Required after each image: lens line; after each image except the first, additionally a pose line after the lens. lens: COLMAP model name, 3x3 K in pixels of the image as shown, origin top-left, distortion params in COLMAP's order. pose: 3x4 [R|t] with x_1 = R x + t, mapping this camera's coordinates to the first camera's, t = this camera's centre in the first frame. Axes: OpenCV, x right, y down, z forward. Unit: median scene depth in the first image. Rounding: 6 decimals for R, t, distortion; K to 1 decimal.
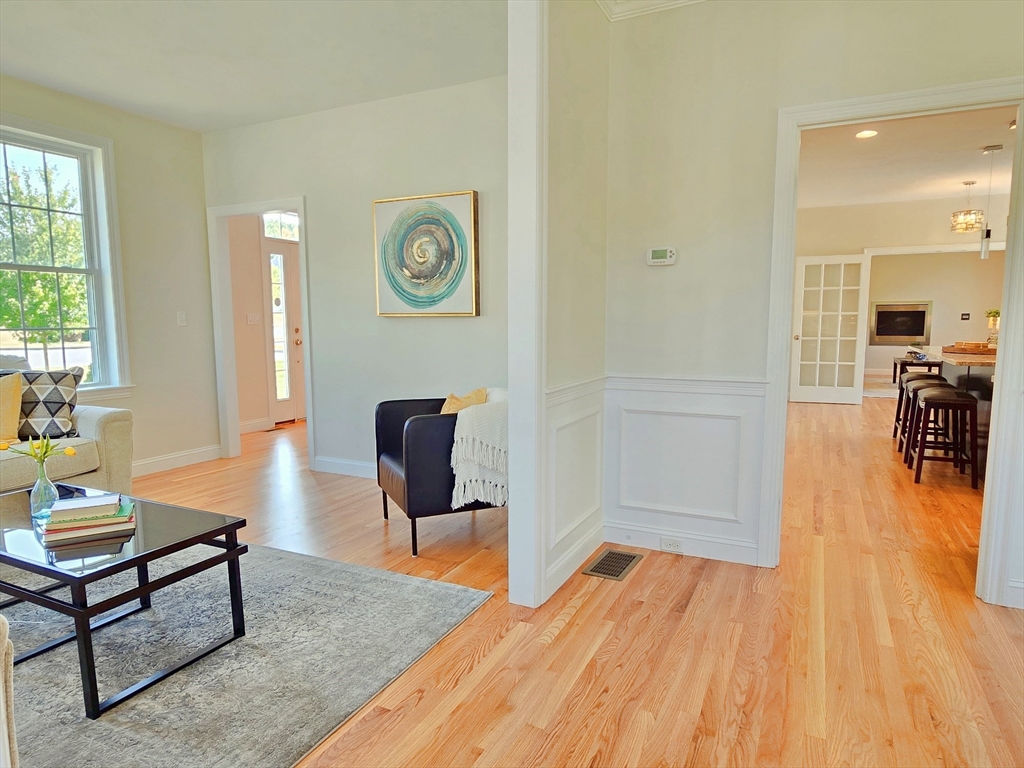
lens RADIAL K [[601.8, 0, 504.5], [0, 601.8, 391.0], [0, 0, 1]] dist [-0.001080, -0.003892]
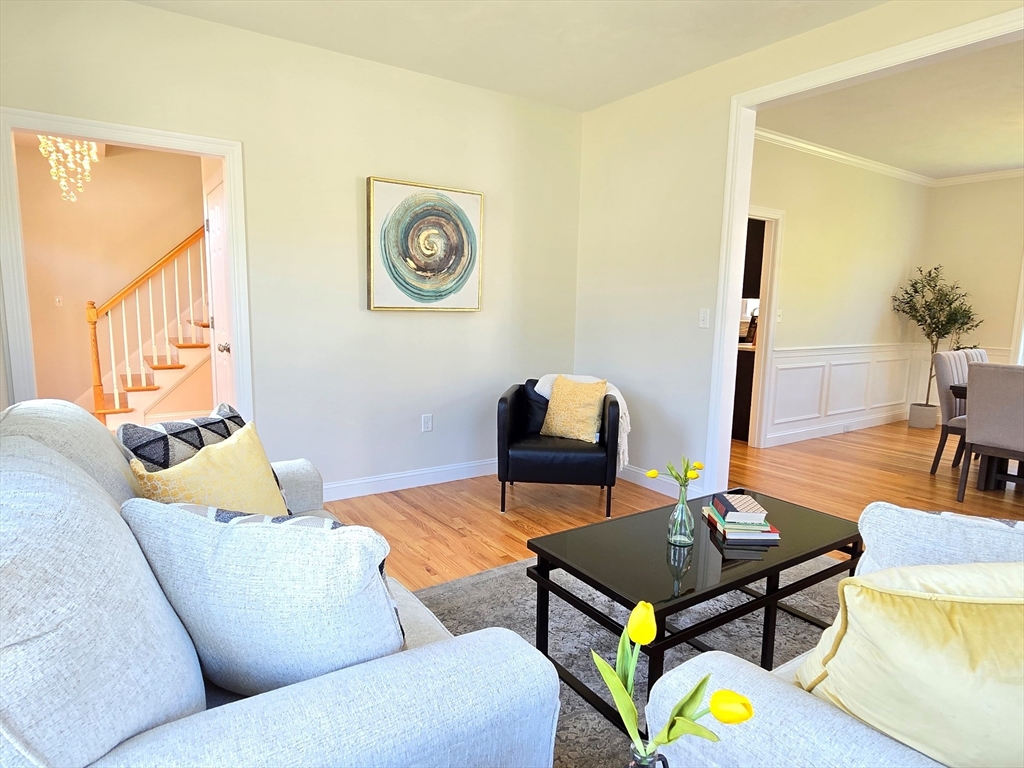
lens RADIAL K [[601.8, 0, 475.6], [0, 601.8, 395.1], [0, 0, 1]] dist [-0.001080, -0.003892]
pose [[0.516666, -0.115390, 0.848376, -0.975621], [0.088899, 0.992751, 0.080887, -0.064160], [-0.851560, 0.033628, 0.523178, 0.455362]]
